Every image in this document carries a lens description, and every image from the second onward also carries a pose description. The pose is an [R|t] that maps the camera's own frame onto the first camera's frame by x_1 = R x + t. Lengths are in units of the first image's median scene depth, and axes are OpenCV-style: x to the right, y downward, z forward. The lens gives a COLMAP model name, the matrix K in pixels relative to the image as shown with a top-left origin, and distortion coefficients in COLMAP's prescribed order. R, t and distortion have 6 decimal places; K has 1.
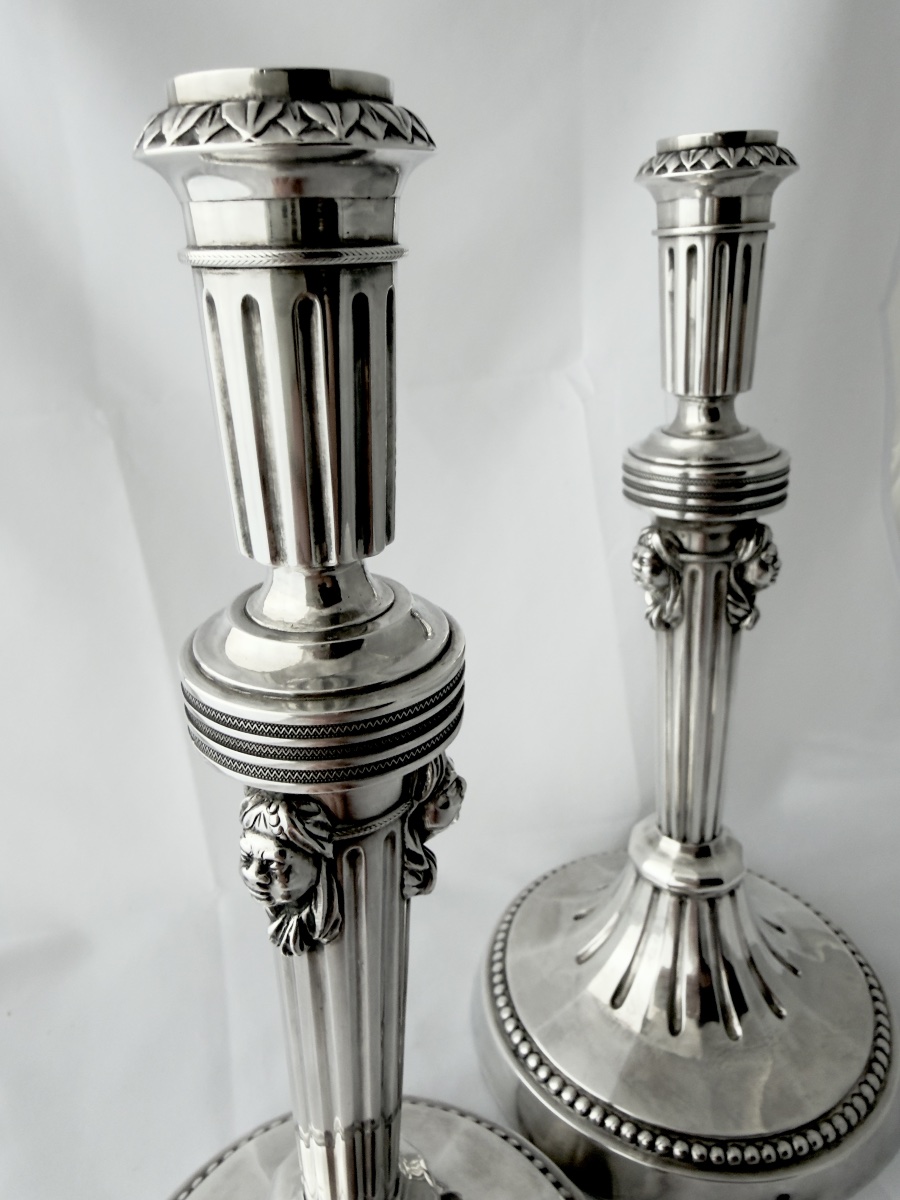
lens RADIAL K [[832.7, 0, 511.0], [0, 832.7, 596.9], [0, 0, 1]] dist [-0.024503, 0.001585]
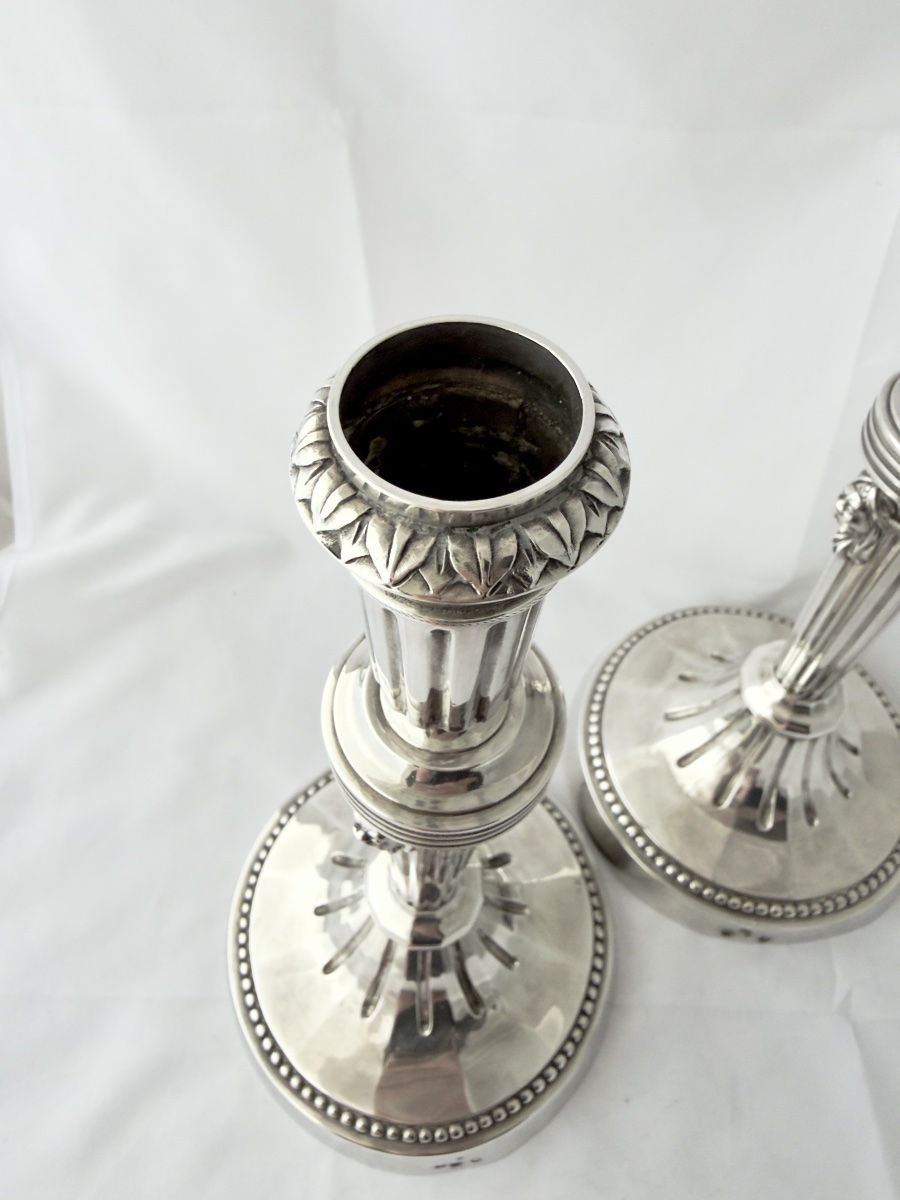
lens RADIAL K [[832.7, 0, 511.0], [0, 832.7, 596.9], [0, 0, 1]] dist [-0.024503, 0.001585]
pose [[0.923269, 0.356970, -0.141937, -0.028085], [-0.215518, 0.787177, 0.577845, -0.633767], [0.318003, -0.502916, 0.803710, 0.160222]]
